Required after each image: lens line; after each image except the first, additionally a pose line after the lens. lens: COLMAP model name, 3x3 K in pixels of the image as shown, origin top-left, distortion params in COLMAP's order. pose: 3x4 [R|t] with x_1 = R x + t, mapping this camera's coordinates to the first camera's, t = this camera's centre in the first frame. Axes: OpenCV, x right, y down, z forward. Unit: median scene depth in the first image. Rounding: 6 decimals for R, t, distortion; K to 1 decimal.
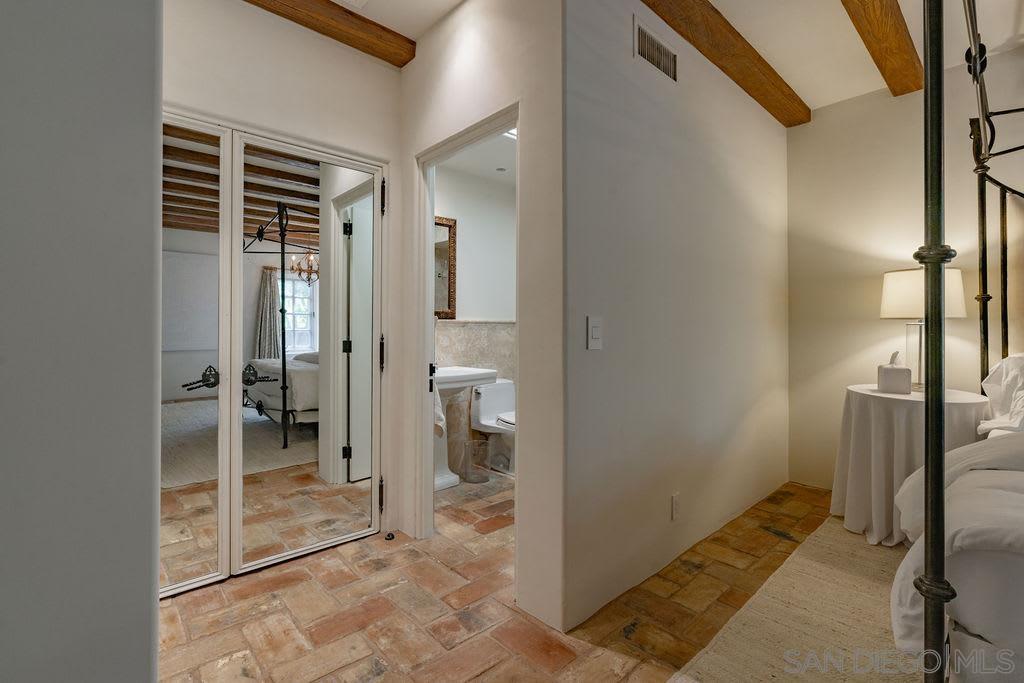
lens RADIAL K [[475.7, 0, 516.0], [0, 475.7, 326.6], [0, 0, 1]] dist [-0.002314, -0.000148]
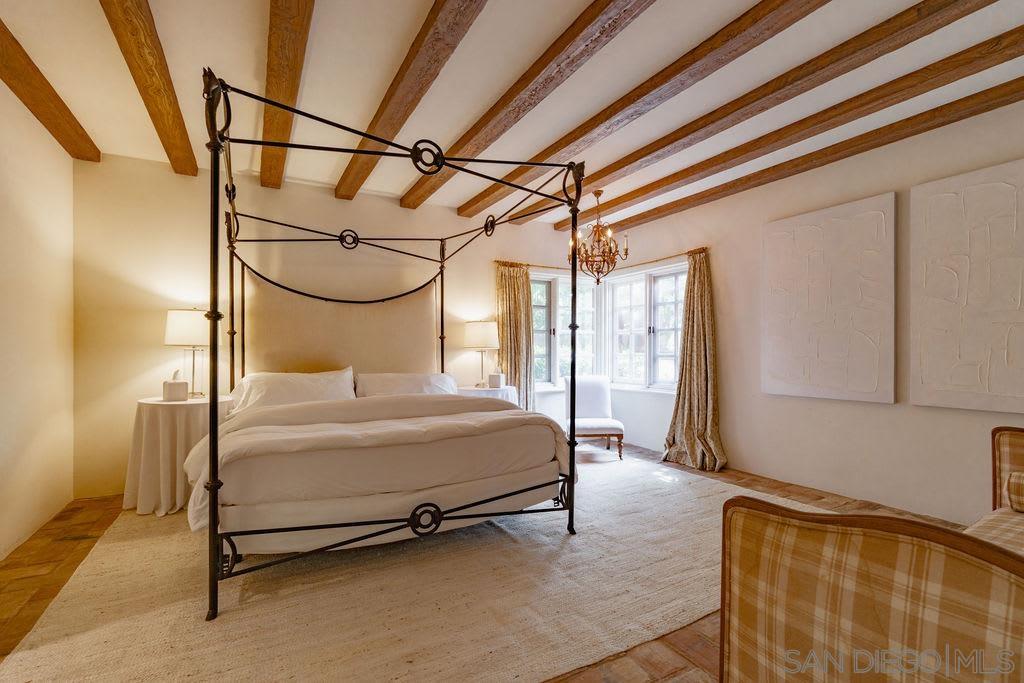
lens RADIAL K [[477.1, 0, 525.3], [0, 477.1, 354.1], [0, 0, 1]] dist [-0.002243, 0.000329]
pose [[0.233894, -0.001443, 0.972261, -0.272527], [-0.006992, 0.999971, 0.003166, -0.003046], [-0.972237, -0.007539, 0.233877, -0.264123]]
